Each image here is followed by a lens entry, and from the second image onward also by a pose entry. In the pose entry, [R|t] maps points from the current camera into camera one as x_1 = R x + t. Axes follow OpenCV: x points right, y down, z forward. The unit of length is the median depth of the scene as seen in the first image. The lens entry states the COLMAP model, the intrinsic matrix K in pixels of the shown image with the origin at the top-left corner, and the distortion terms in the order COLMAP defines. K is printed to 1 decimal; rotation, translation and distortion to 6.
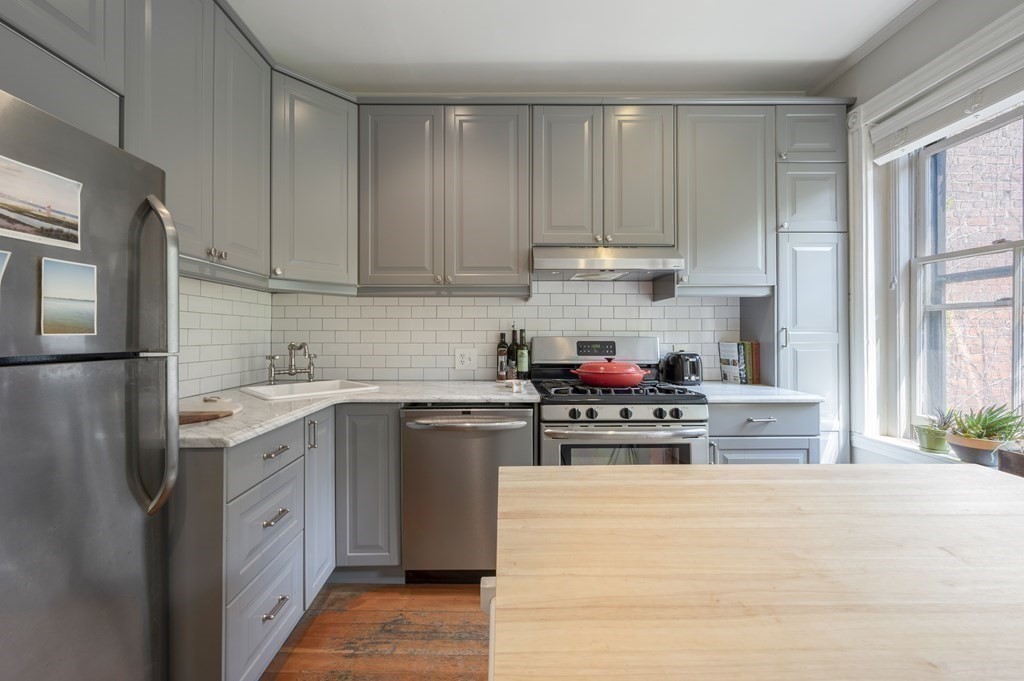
lens RADIAL K [[407.9, 0, 508.3], [0, 407.9, 323.6], [0, 0, 1]] dist [-0.002577, -0.000079]
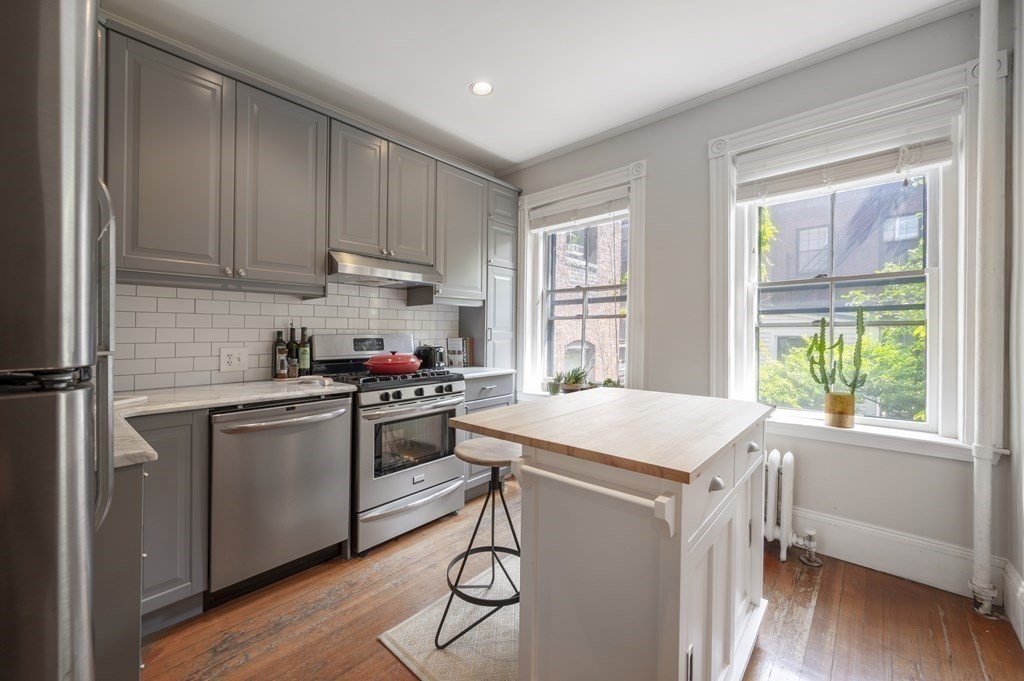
lens RADIAL K [[397.7, 0, 511.8], [0, 397.7, 329.5], [0, 0, 1]] dist [0.000712, -0.000010]
pose [[0.666101, 0.006454, 0.745833, -0.389118], [-0.018246, 0.999804, 0.007644, 0.002344], [-0.745638, -0.018700, 0.666089, -0.058800]]
